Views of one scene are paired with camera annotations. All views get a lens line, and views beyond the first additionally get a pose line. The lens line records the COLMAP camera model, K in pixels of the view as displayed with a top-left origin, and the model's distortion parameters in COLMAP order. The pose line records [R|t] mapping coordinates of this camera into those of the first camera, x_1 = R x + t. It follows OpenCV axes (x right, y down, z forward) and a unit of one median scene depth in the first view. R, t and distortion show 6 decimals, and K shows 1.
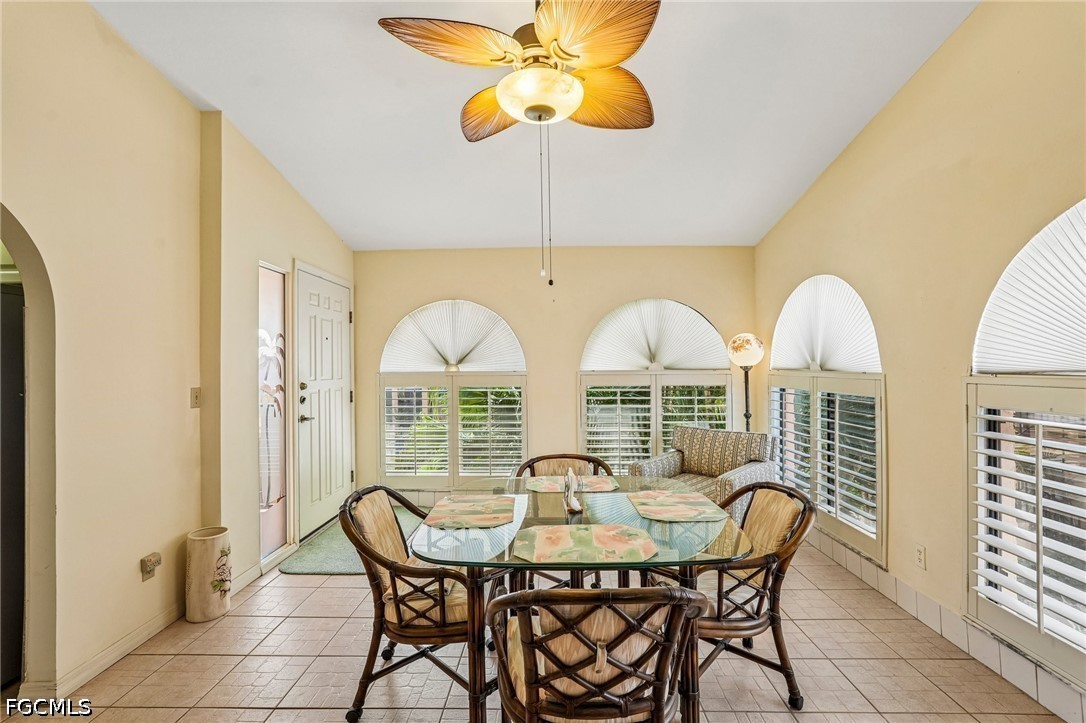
lens RADIAL K [[474.3, 0, 538.9], [0, 474.3, 359.1], [0, 0, 1]] dist [-0.018554, 0.007319]
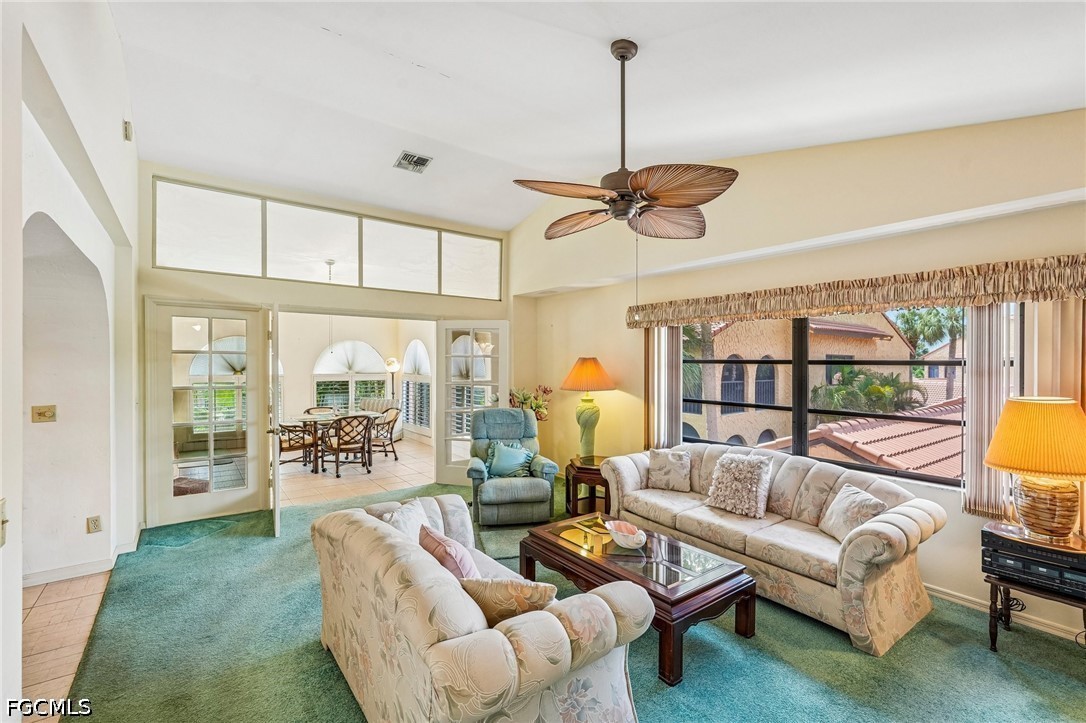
lens RADIAL K [[474.3, 0, 538.1], [0, 474.3, 363.6], [0, 0, 1]] dist [-0.018554, 0.007319]
pose [[0.784875, 0.006475, 0.619620, -1.010176], [-0.015422, 0.999840, 0.009087, -0.133058], [-0.619462, -0.016688, 0.784849, -2.910843]]
